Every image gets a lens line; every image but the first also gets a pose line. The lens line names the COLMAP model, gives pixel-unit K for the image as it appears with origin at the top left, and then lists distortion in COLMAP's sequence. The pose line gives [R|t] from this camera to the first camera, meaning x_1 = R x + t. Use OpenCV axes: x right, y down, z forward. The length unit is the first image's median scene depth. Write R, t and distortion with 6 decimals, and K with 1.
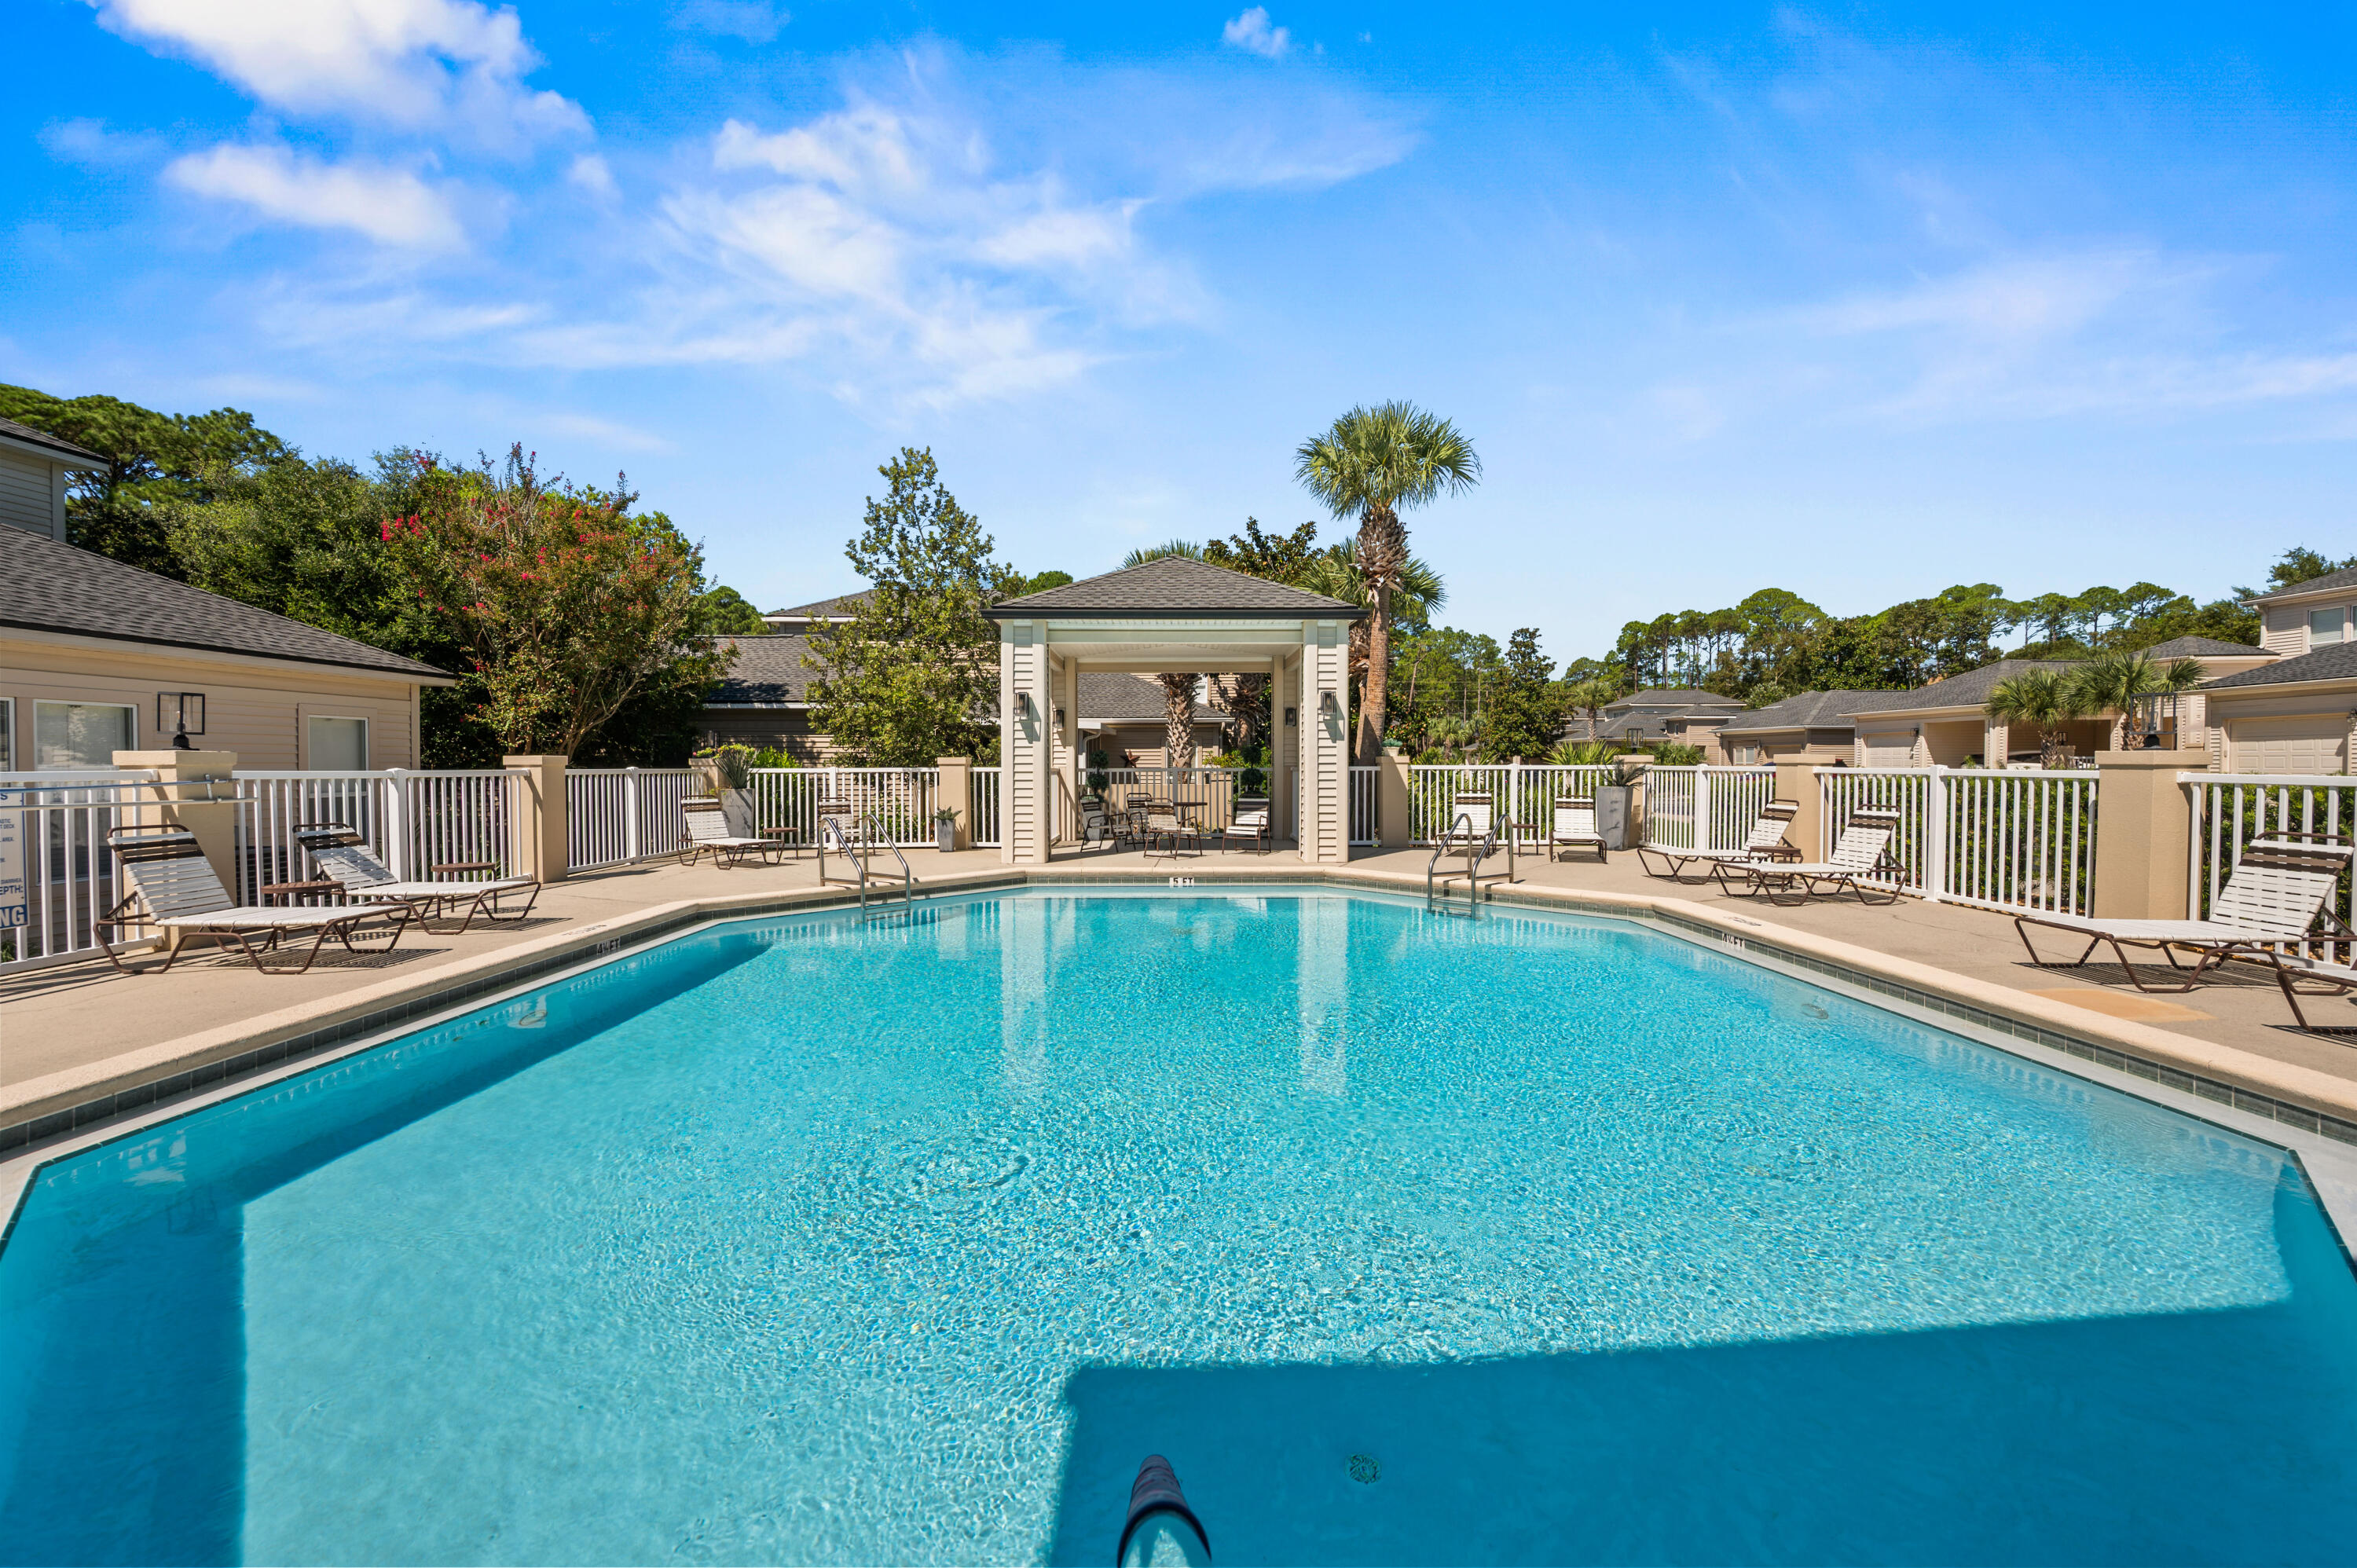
lens RADIAL K [[942.1, 0, 1178.3], [0, 942.1, 784.1], [0, 0, 1]] dist [0.004219, -0.000176]
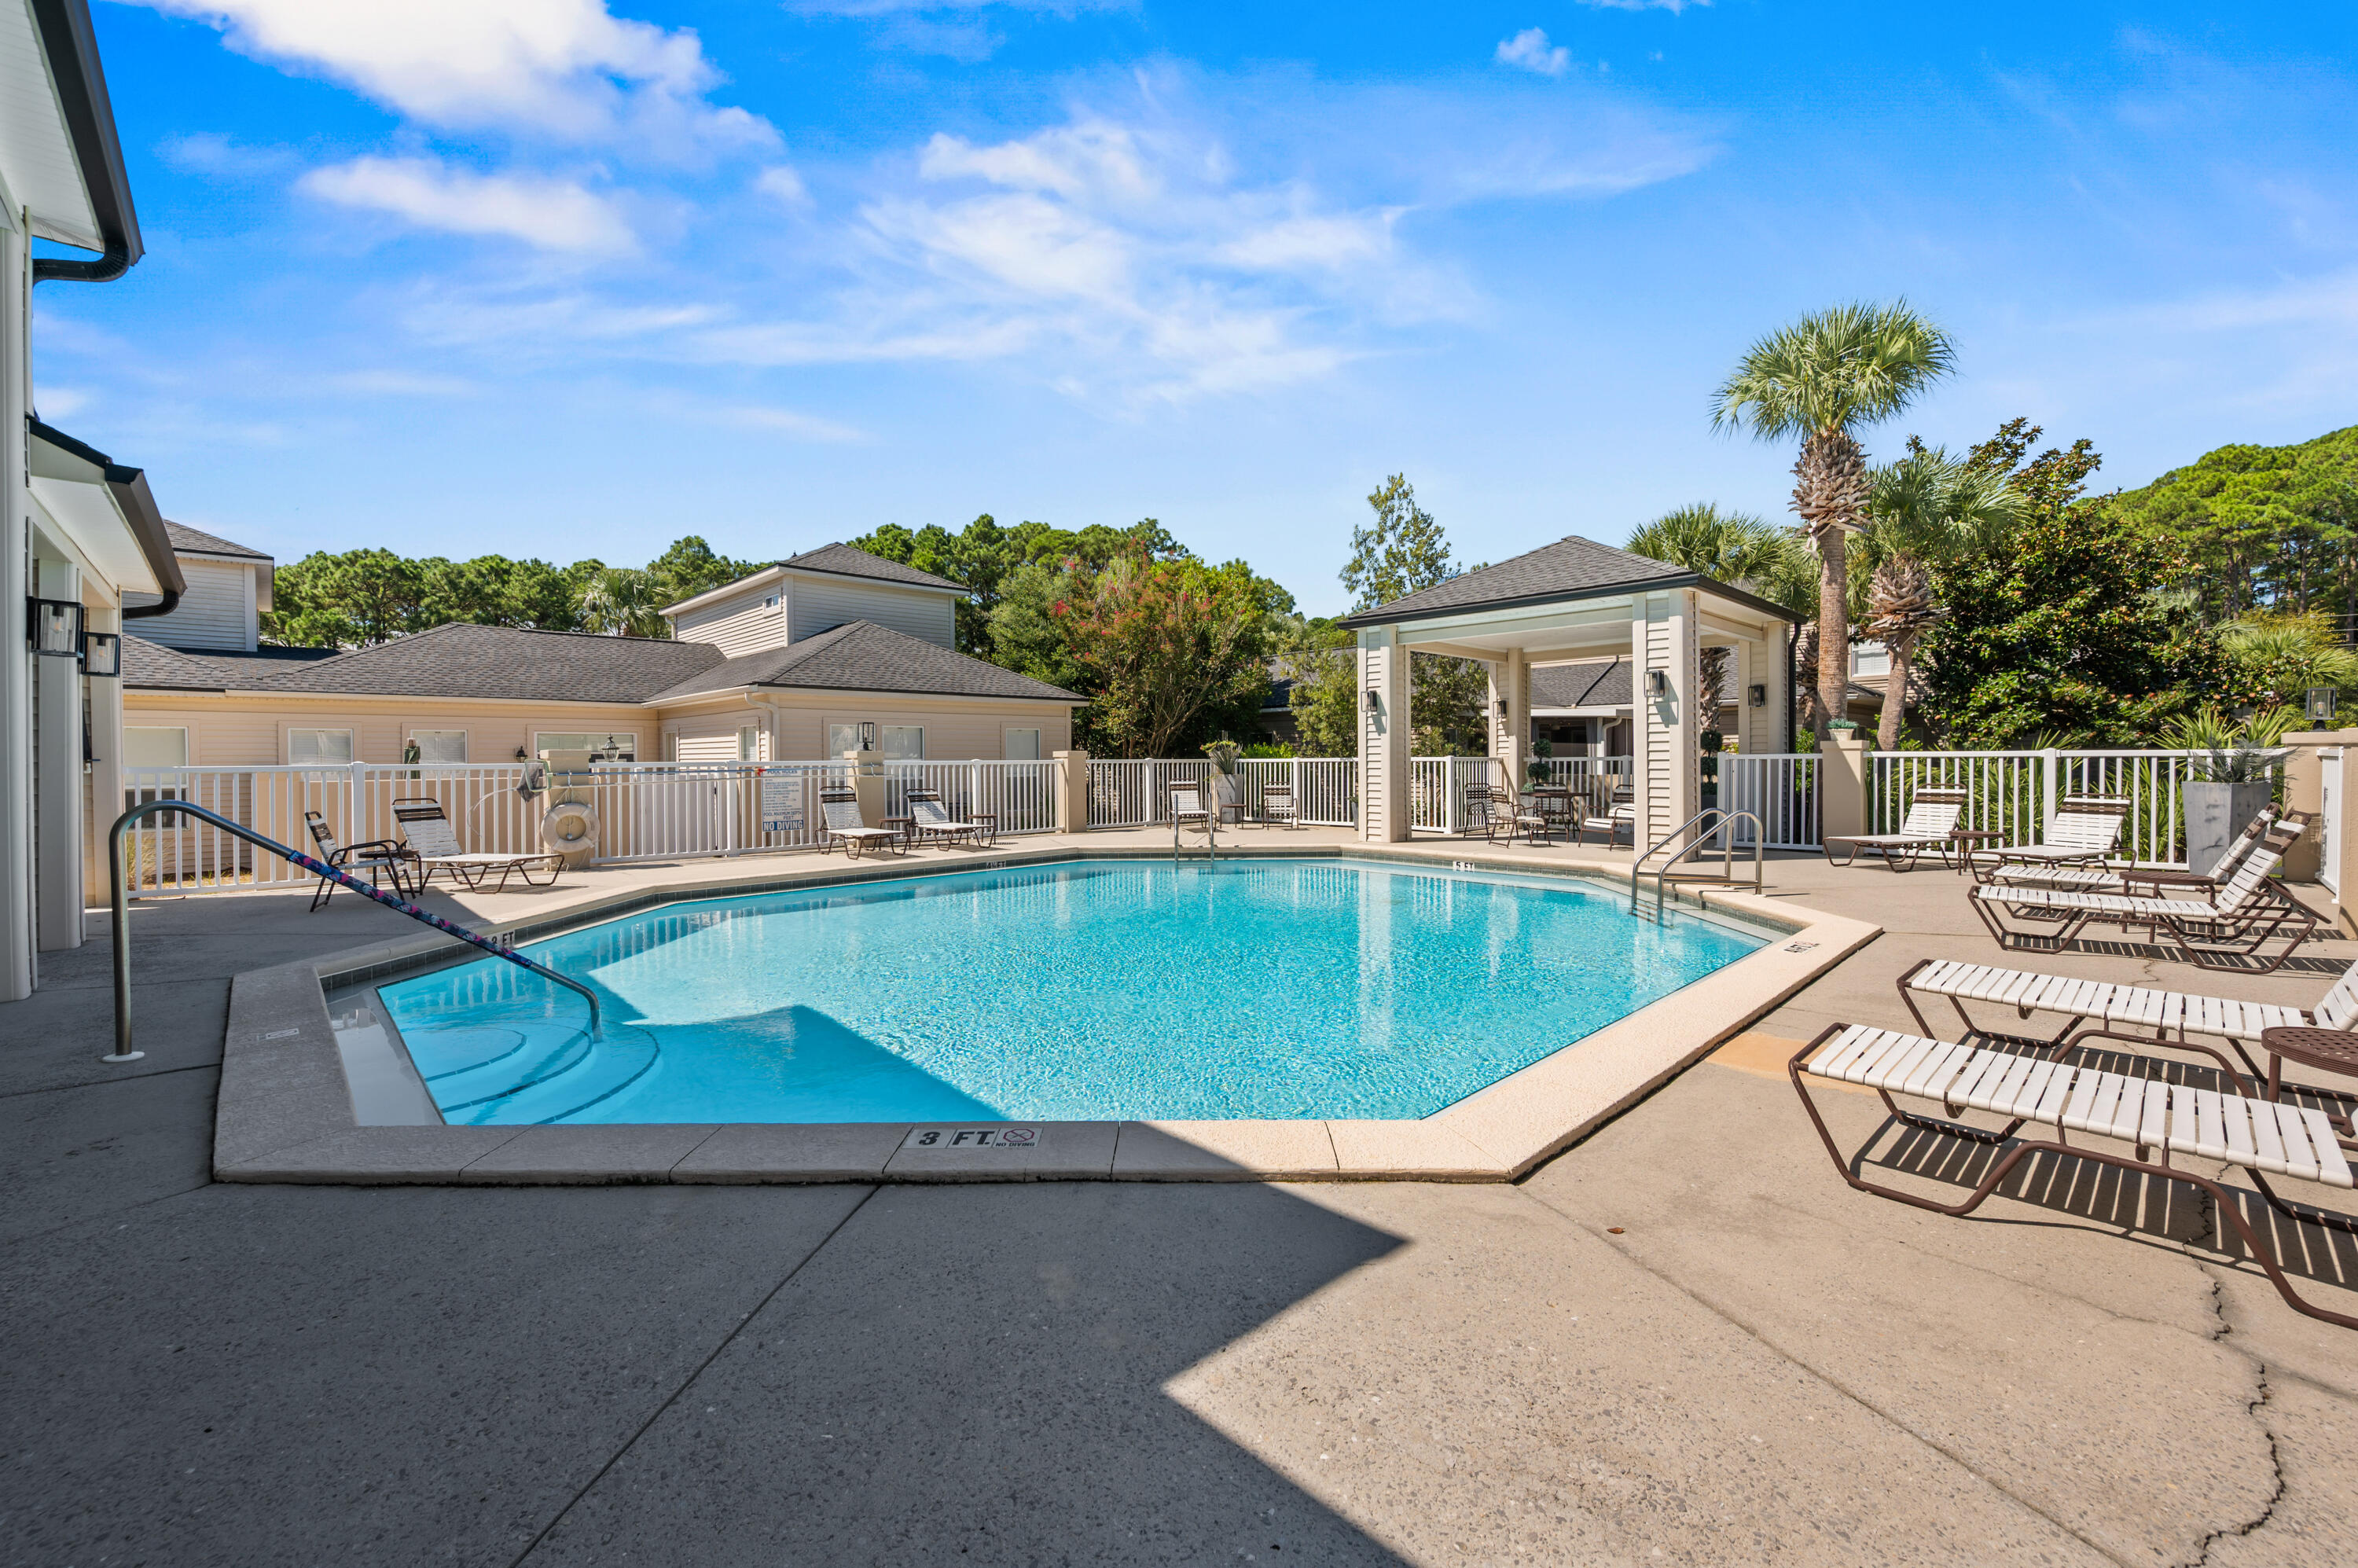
lens RADIAL K [[942.6, 0, 1167.7], [0, 942.6, 772.7], [0, 0, 1]] dist [0.004219, -0.000176]
pose [[0.678884, 0.009238, -0.734188, 0.479608], [-0.008211, 0.999954, 0.004989, -0.001924], [0.734200, 0.002642, 0.678928, 0.046006]]
